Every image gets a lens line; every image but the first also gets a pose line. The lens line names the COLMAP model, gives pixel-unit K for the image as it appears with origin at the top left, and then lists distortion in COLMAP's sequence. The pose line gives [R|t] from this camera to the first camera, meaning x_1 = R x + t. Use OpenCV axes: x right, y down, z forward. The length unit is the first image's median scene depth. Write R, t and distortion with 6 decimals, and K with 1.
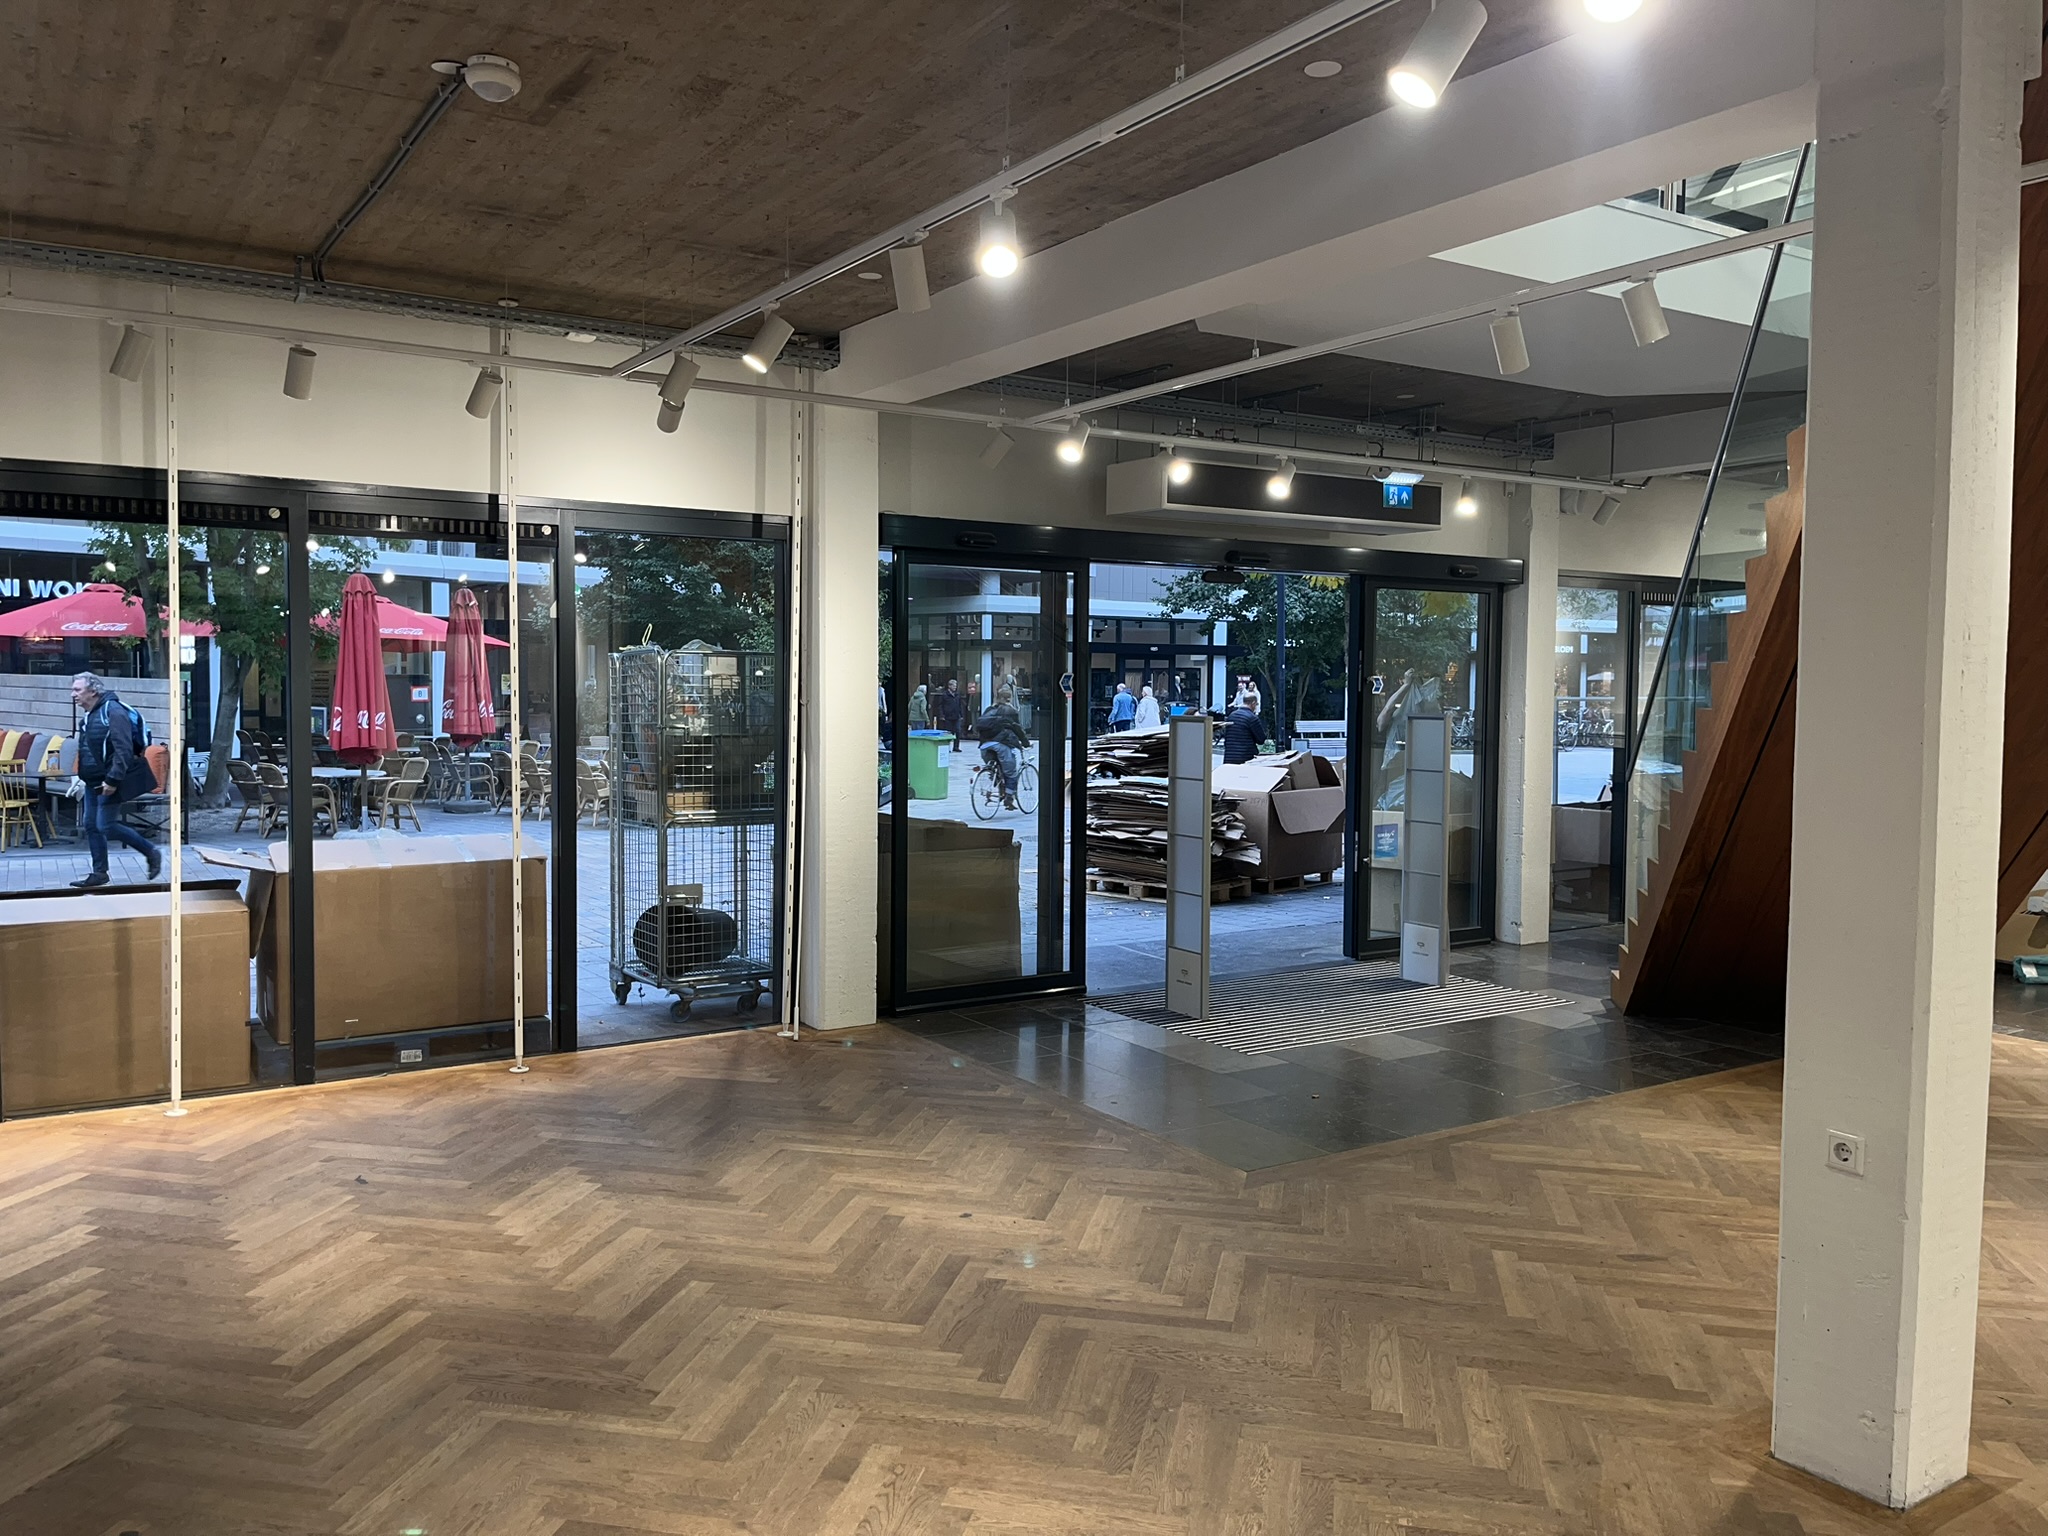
lens RADIAL K [[1558.0, 0, 1021.8], [0, 1558.0, 768.8], [0, 0, 1]] dist [0.051762, -0.066807]
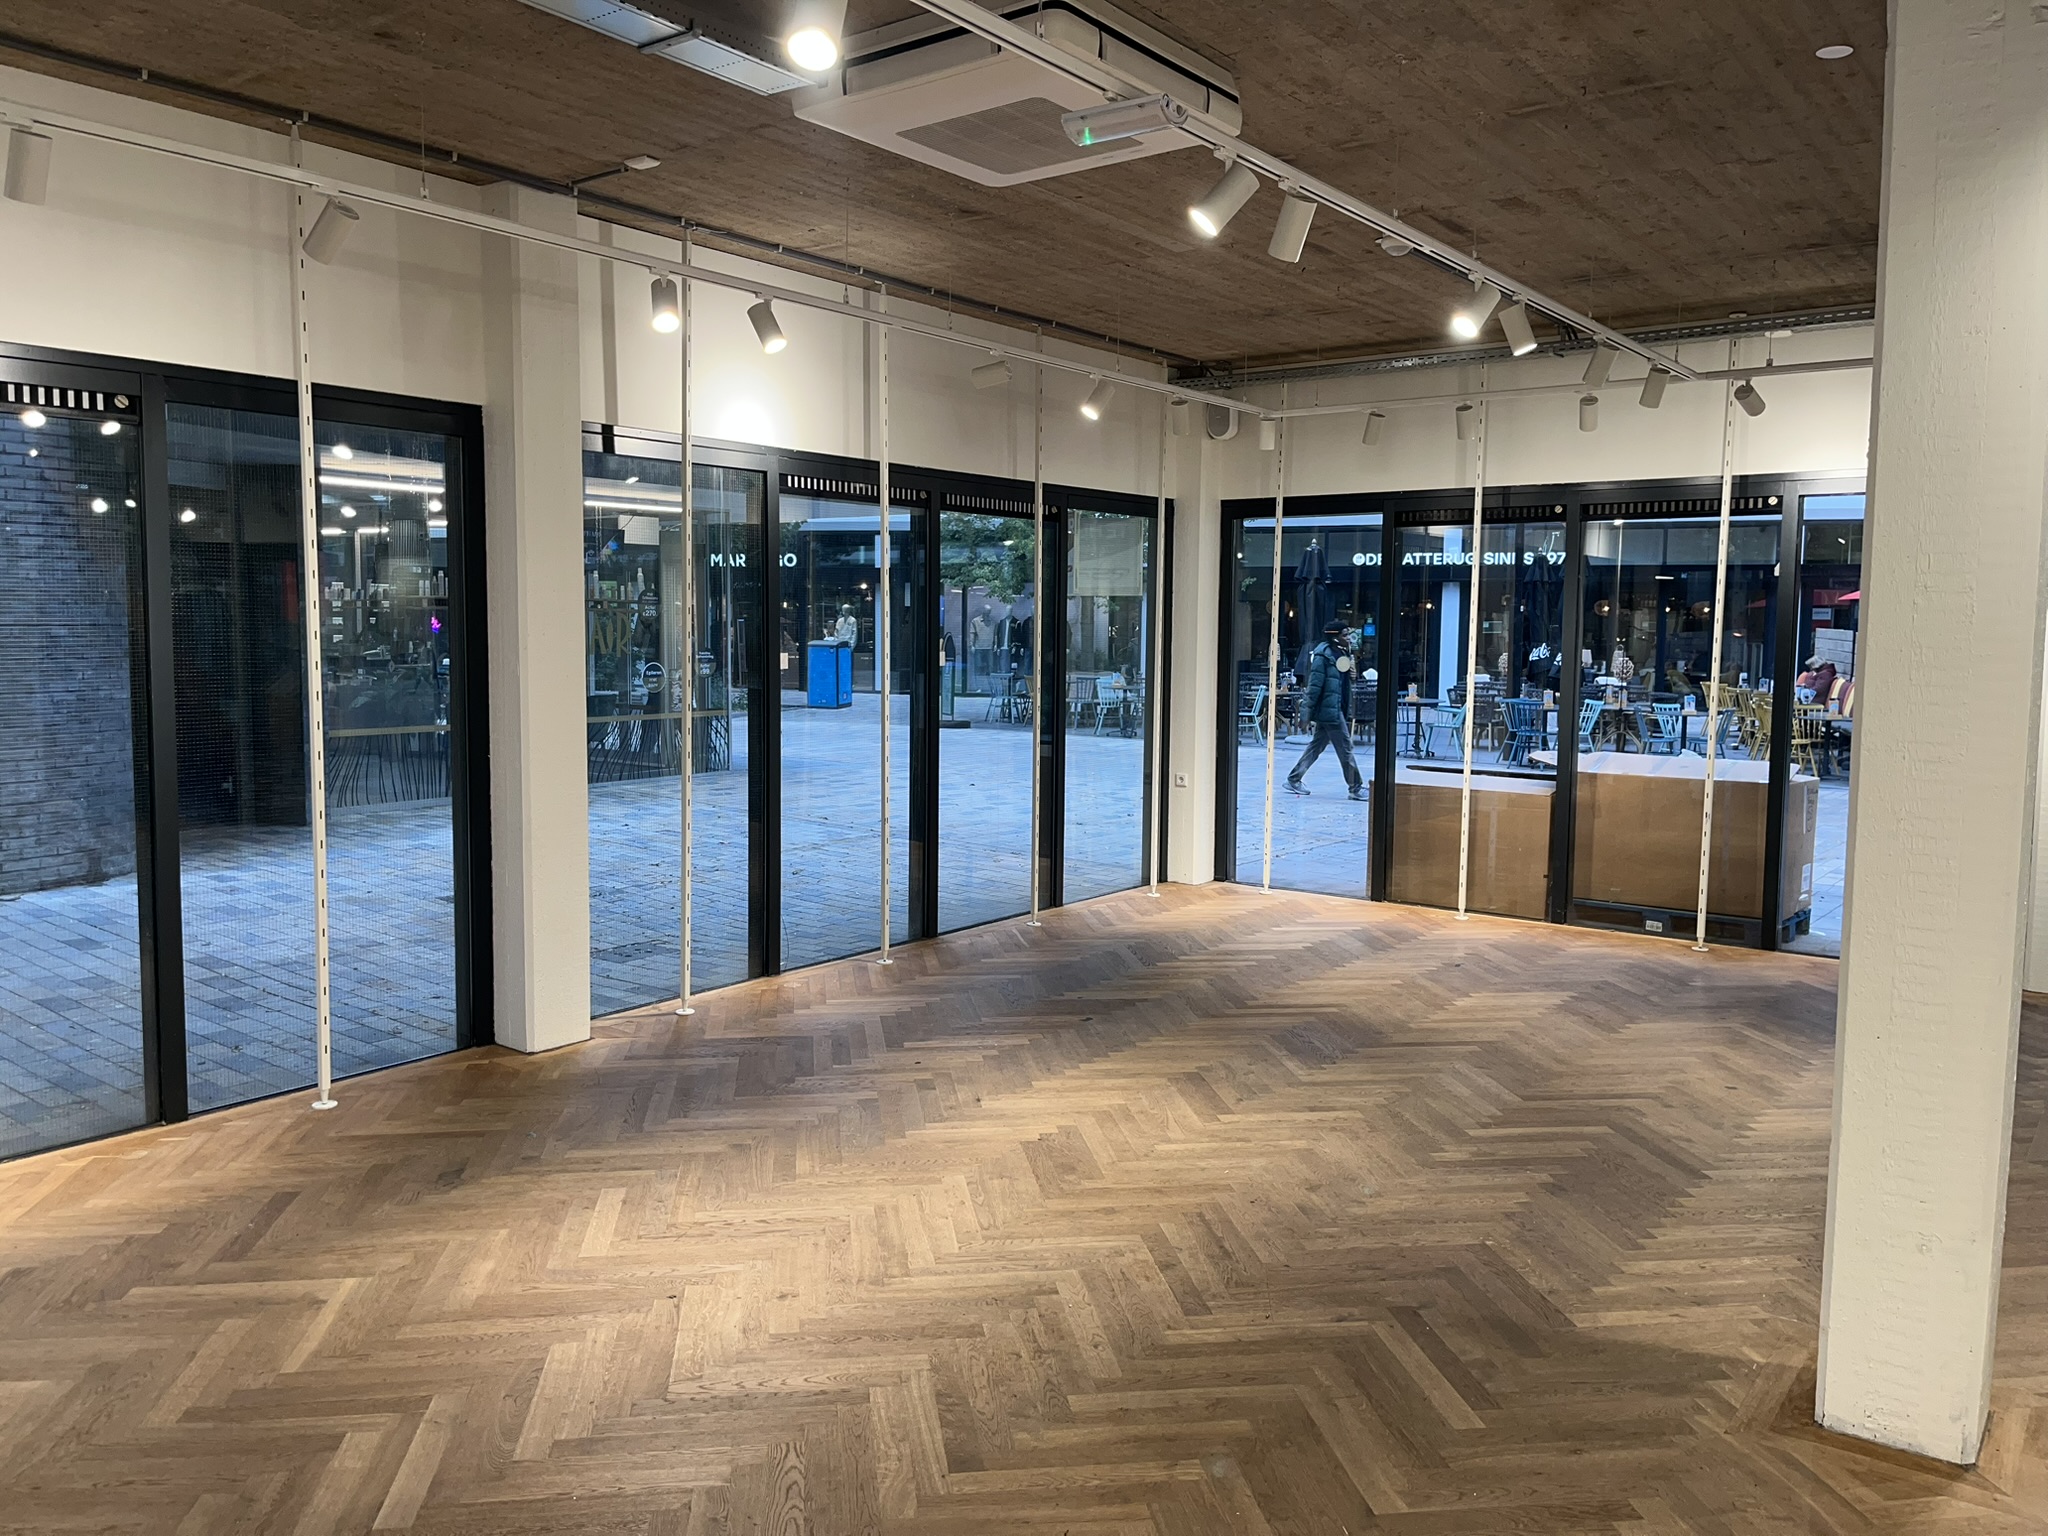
lens RADIAL K [[1558.0, 0, 1021.4], [0, 1558.0, 767.2], [0, 0, 1]] dist [0.051762, -0.066807]
pose [[0.328860, 0.073845, -0.941487, 0.847180], [-0.072867, 0.995950, 0.052664, 0.032227], [0.941563, 0.051284, 0.332909, 0.127194]]
